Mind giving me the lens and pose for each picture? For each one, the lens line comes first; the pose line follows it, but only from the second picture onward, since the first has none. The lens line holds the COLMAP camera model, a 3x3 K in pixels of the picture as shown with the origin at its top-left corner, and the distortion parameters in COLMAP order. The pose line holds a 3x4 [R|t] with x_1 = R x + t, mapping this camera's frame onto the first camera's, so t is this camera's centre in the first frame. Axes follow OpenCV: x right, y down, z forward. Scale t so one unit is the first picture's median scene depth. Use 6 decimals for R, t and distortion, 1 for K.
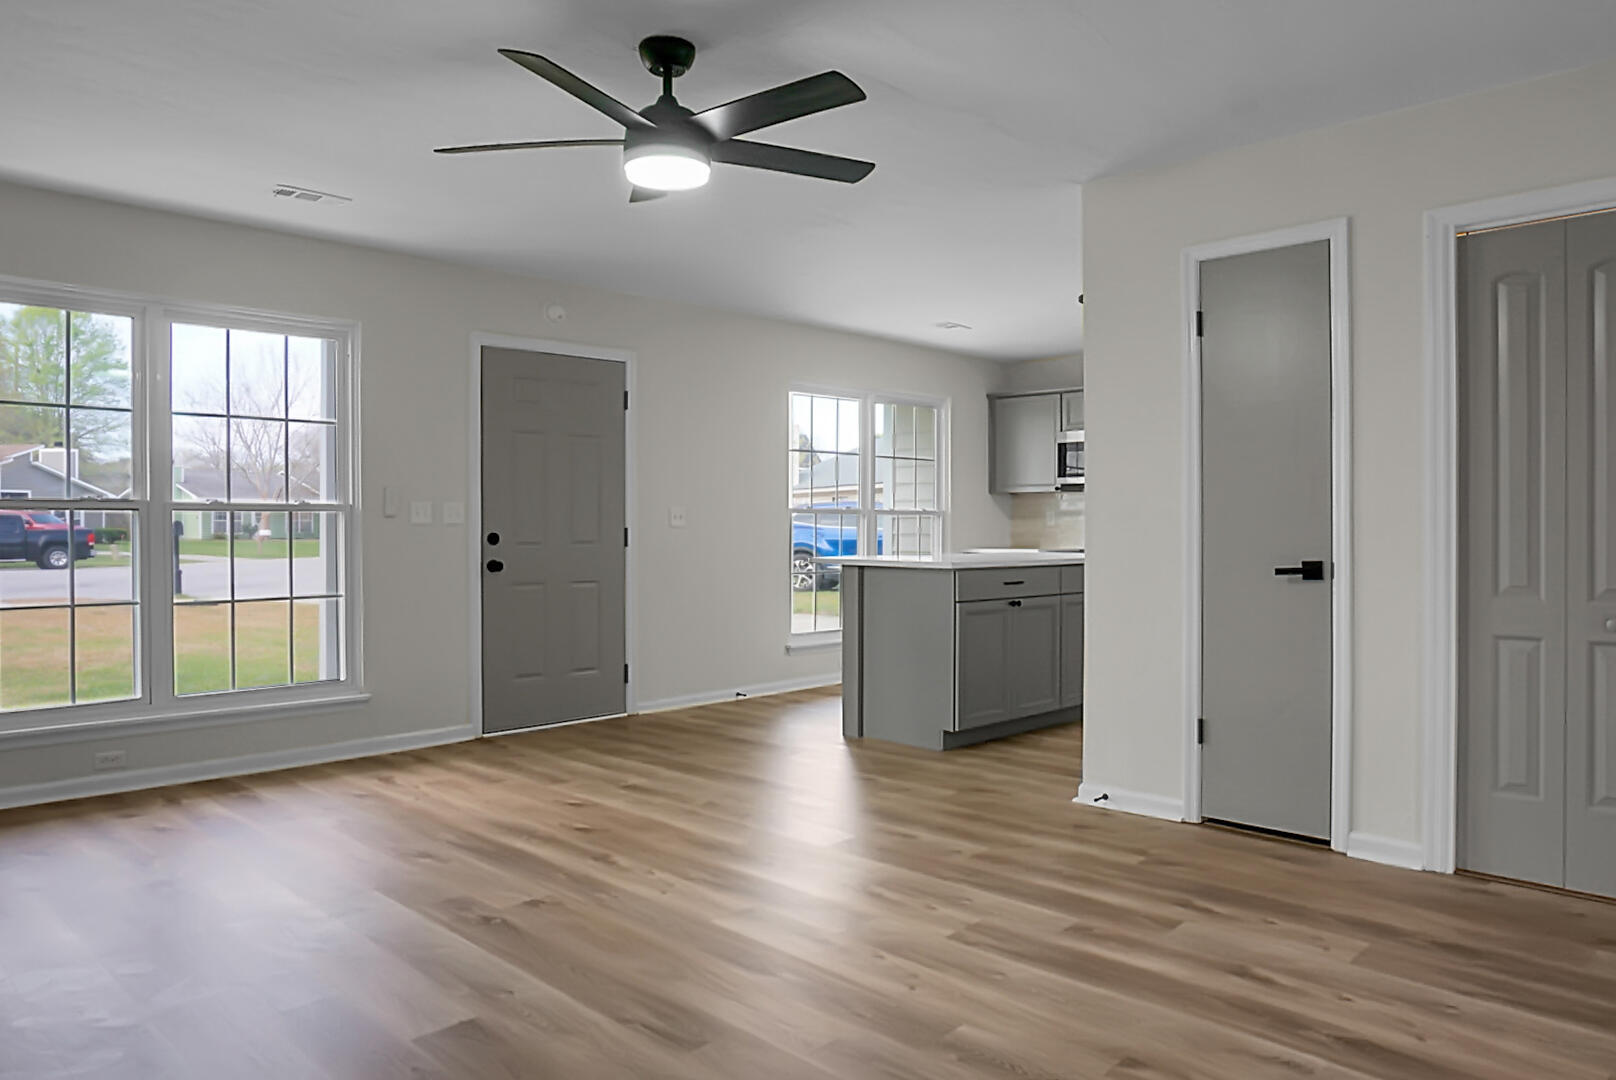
lens RADIAL K [[1093.1, 0, 808.0], [0, 1093.1, 540.0], [0, 0, 1]] dist [-0.010720, -0.003402]
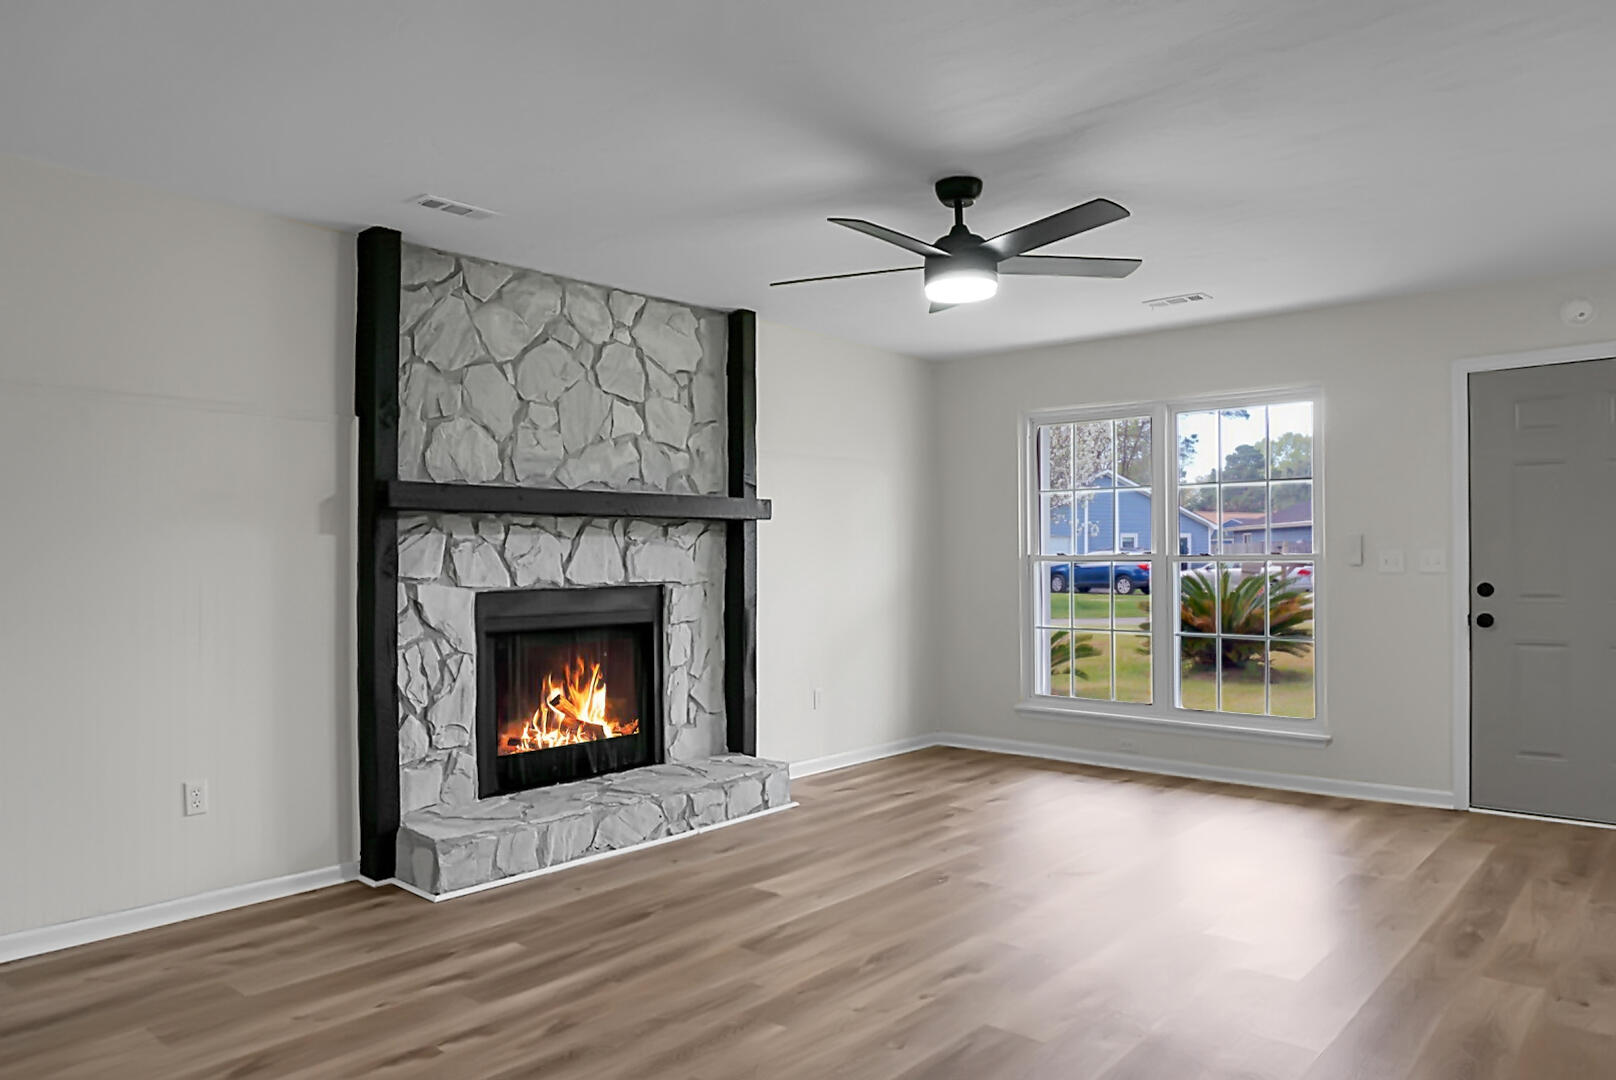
lens RADIAL K [[1093.1, 0, 808.0], [0, 1093.1, 540.0], [0, 0, 1]] dist [-0.010720, -0.003402]
pose [[0.051152, -0.017471, -0.998538, 0.731399], [-0.001421, 0.999845, -0.017566, -0.031561], [0.998690, 0.002317, 0.051119, 0.534399]]
